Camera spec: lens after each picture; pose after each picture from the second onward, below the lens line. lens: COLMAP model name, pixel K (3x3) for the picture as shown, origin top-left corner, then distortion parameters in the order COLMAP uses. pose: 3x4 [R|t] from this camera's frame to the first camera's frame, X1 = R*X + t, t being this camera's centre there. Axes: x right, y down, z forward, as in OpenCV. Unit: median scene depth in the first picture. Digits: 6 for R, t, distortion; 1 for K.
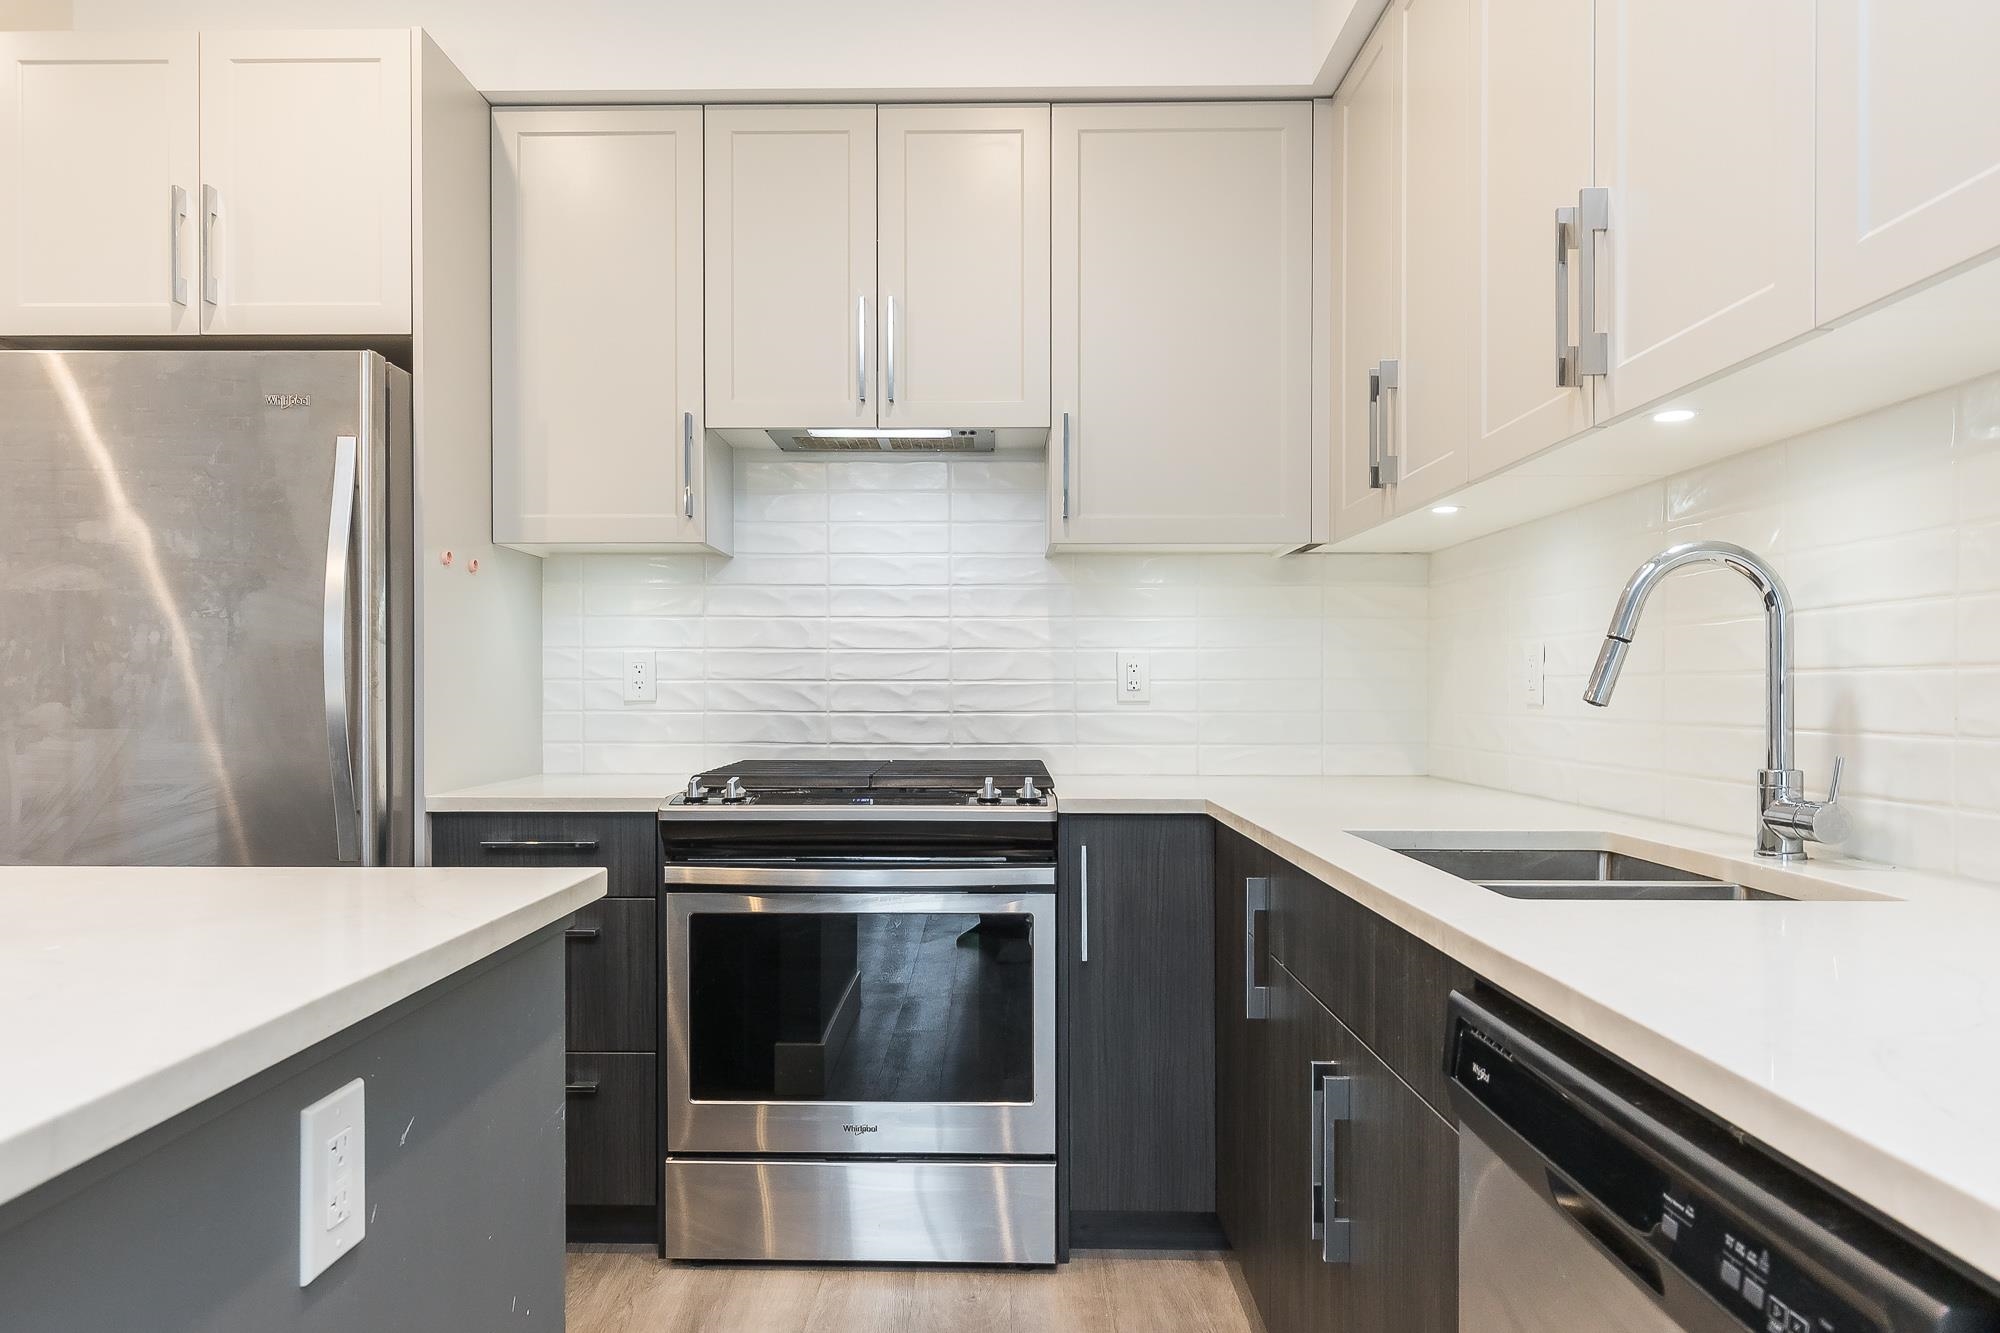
lens RADIAL K [[1288.9, 0, 975.5], [0, 1288.9, 702.2], [0, 0, 1]] dist [0.002087, 0.006332]
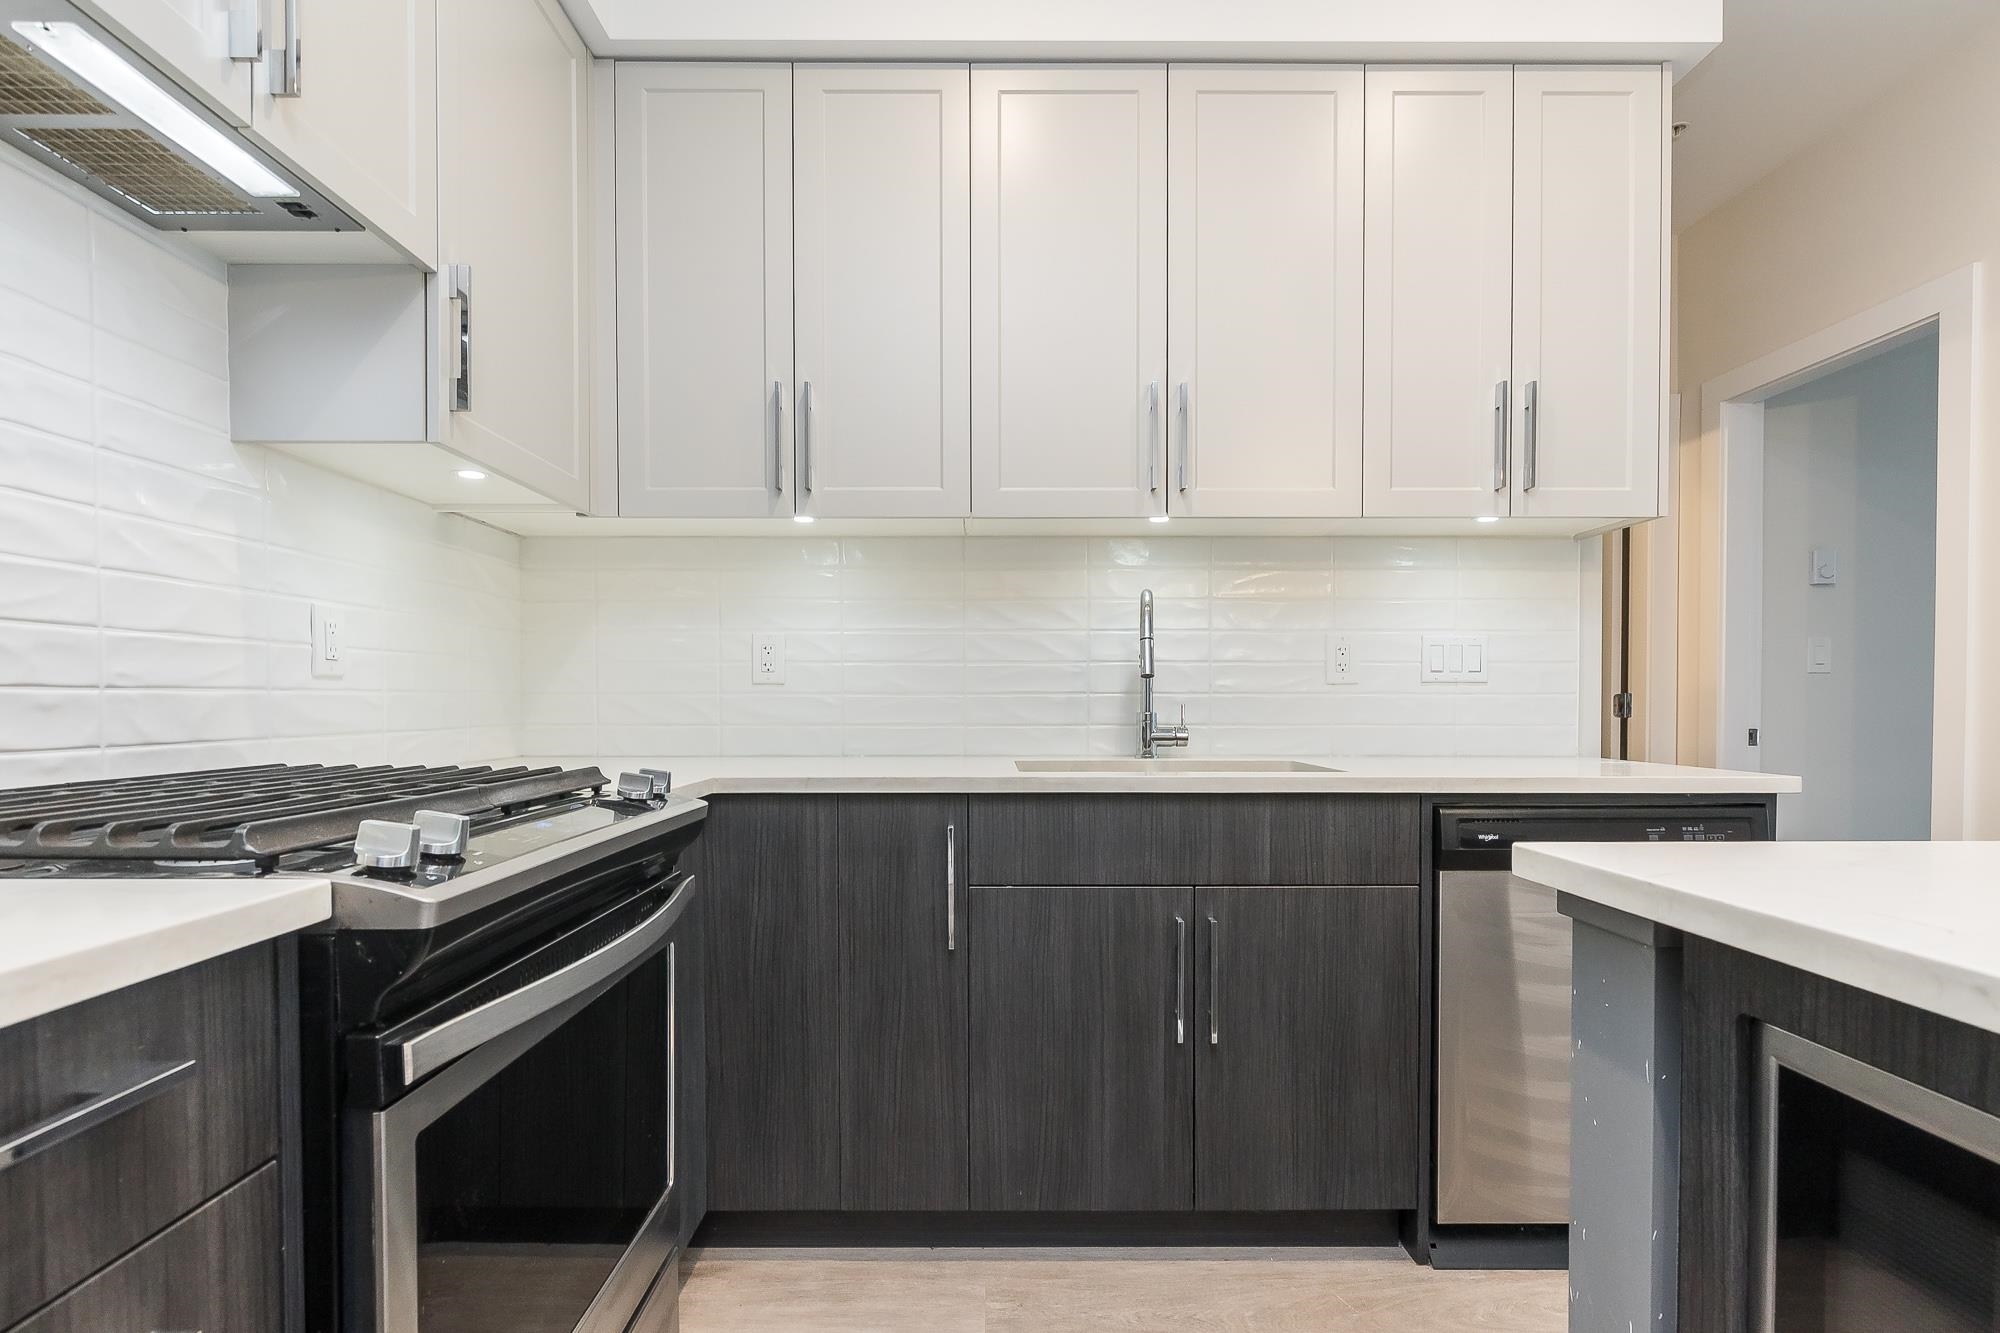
lens RADIAL K [[1005.3, 0, 1006.3], [0, 1005.3, 724.9], [0, 0, 1]] dist [-0.003705, 0.001340]
pose [[-0.035096, -0.025934, 0.999047, -0.556435], [0.007136, 0.999631, 0.026200, 0.018556], [-0.999358, 0.008049, -0.034898, 0.807593]]
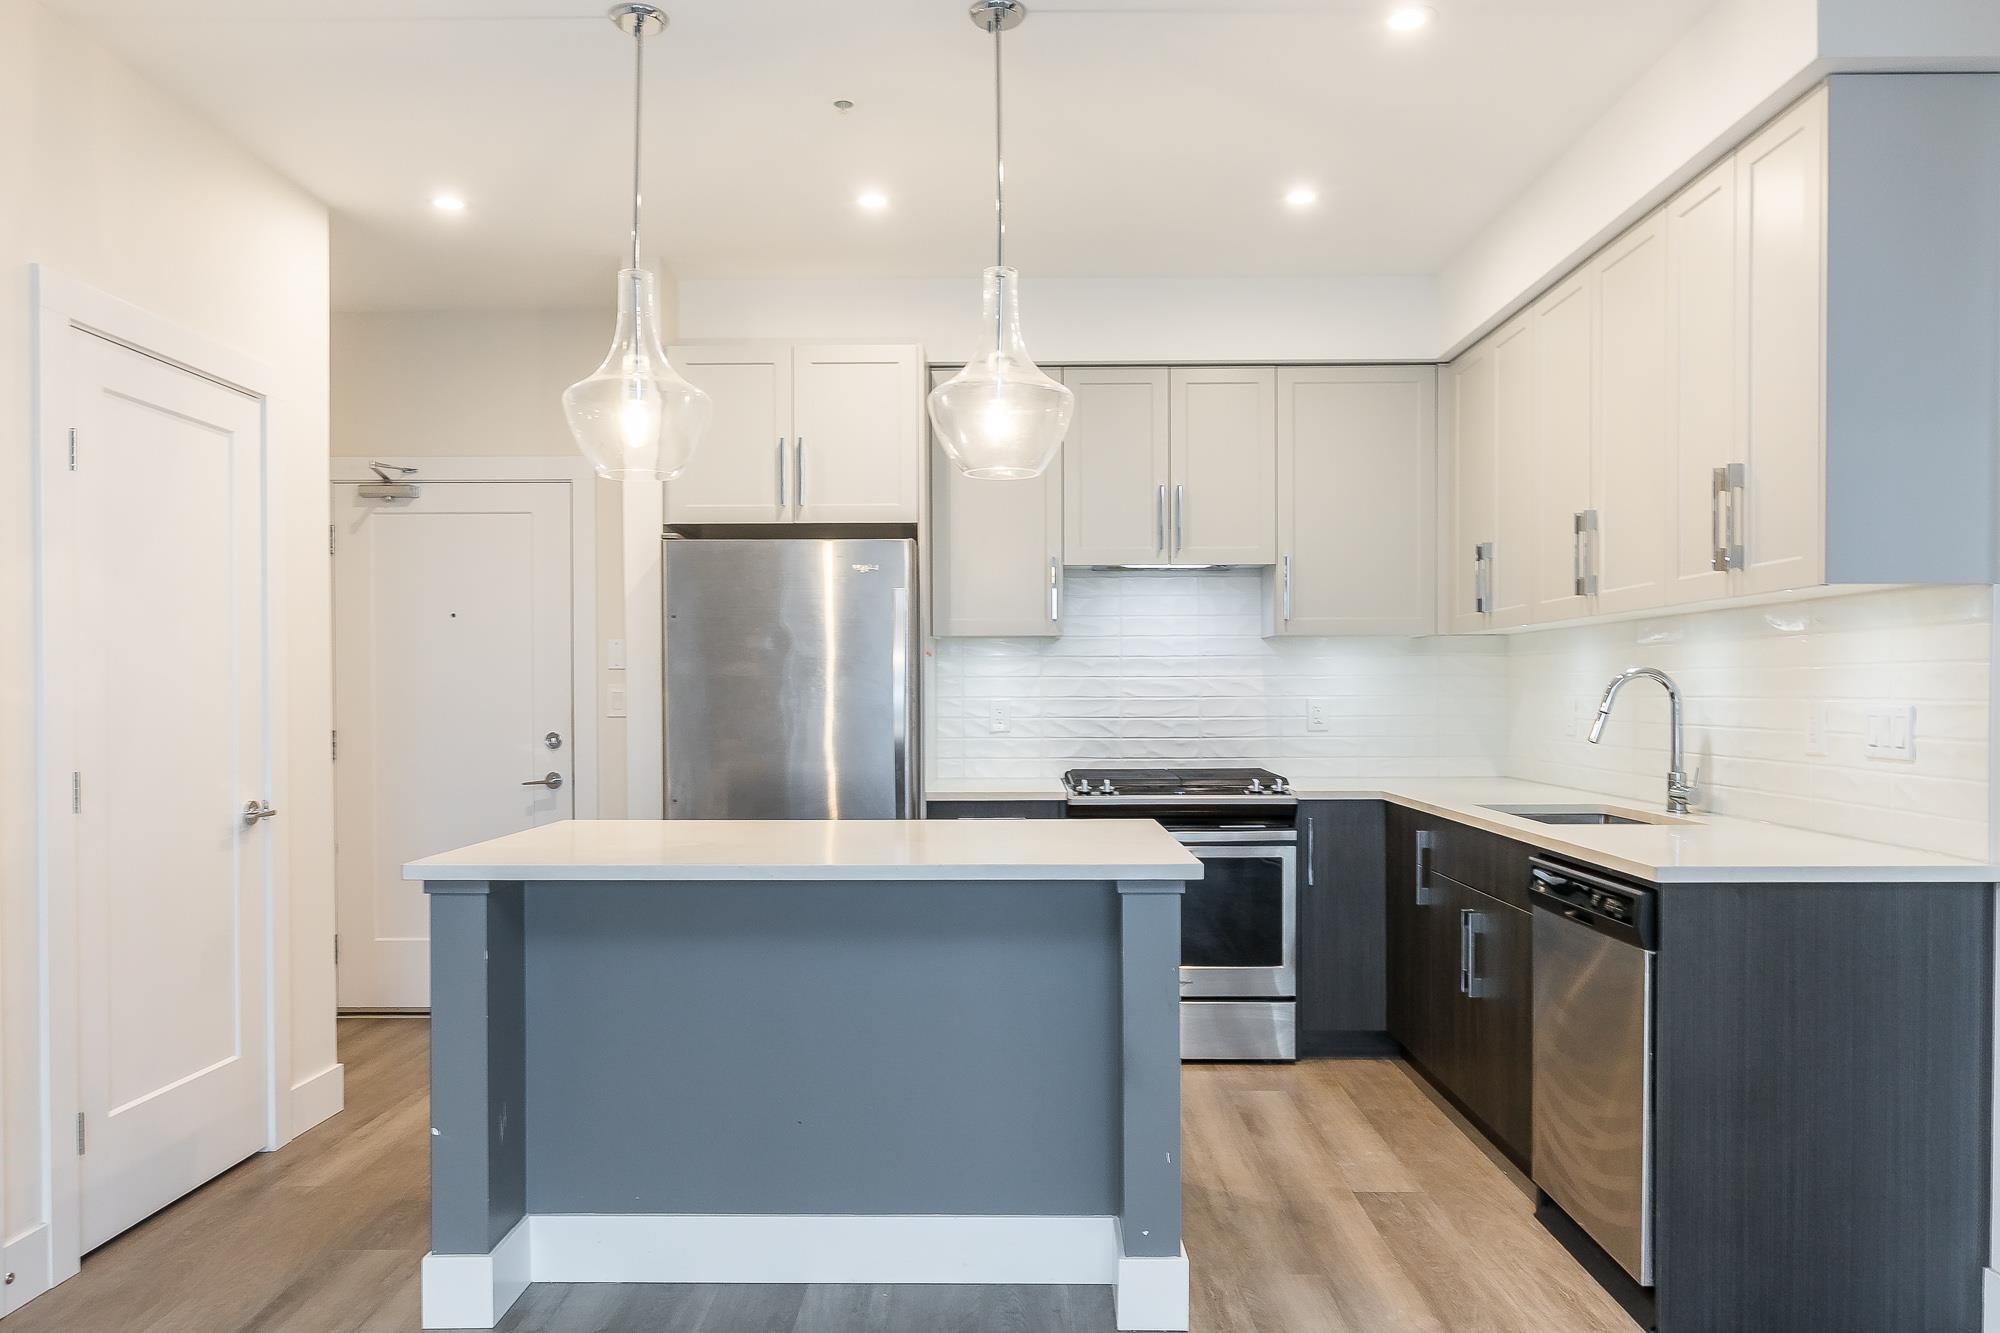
lens RADIAL K [[1397.4, 0, 996.9], [0, 1397.4, 710.9], [0, 0, 1]] dist [-0.003990, 0.000348]
pose [[0.999980, -0.005144, 0.003626, -0.340305], [0.005118, 0.999960, 0.007304, -0.047718], [-0.003663, -0.007286, 0.999967, -0.862609]]
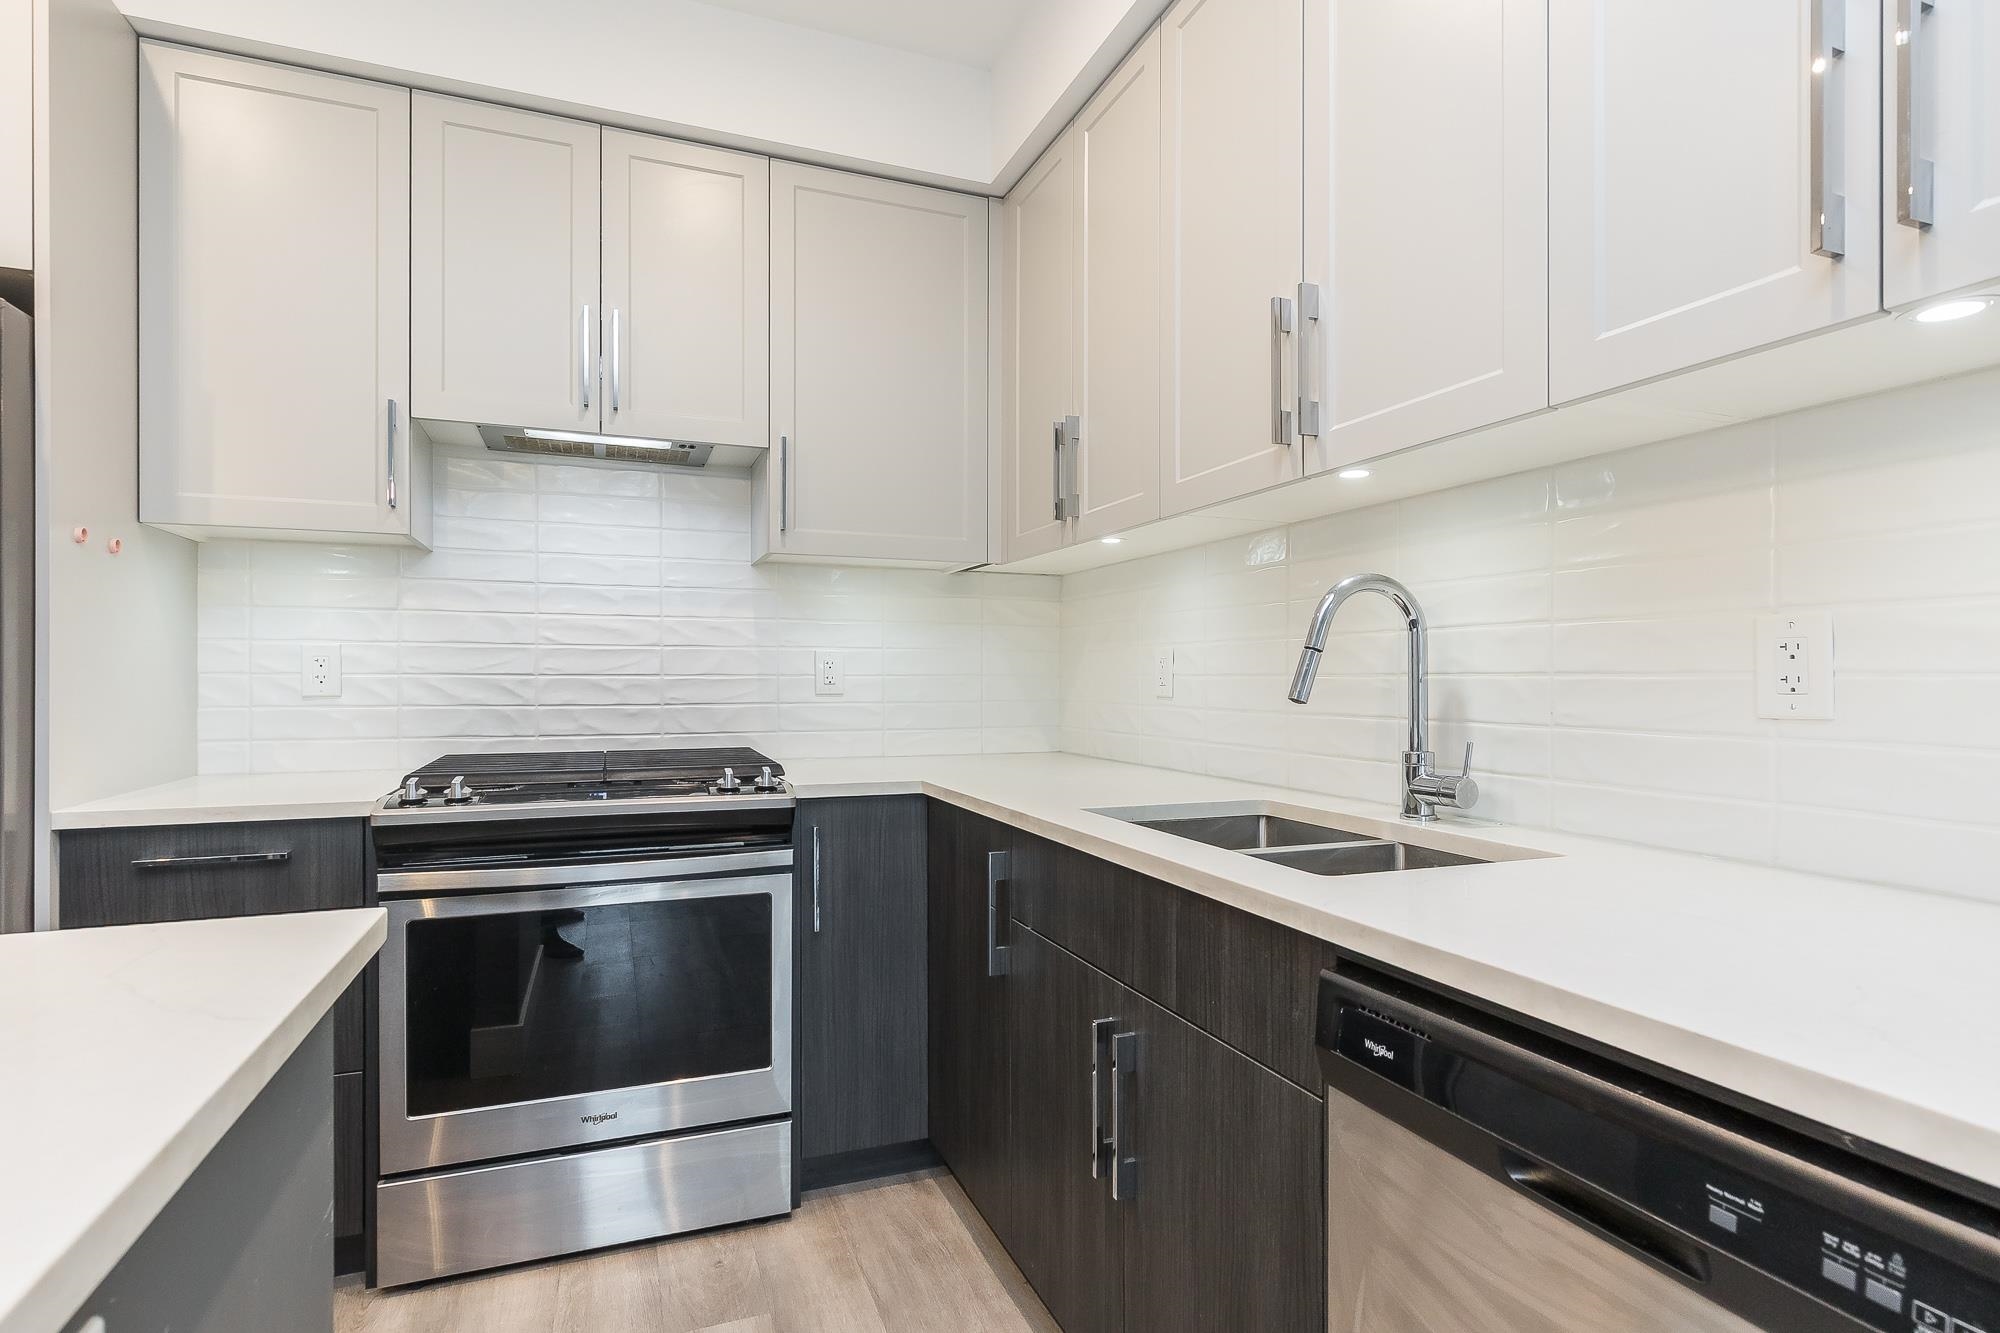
lens RADIAL K [[1005.3, 0, 1002.5], [0, 1005.3, 679.9], [0, 0, 1]] dist [-0.003705, 0.001340]
pose [[0.923325, 0.000427, 0.384019, -0.099052], [0.001871, 0.999983, -0.005611, -0.009717], [-0.384015, 0.005900, 0.923308, 0.142527]]
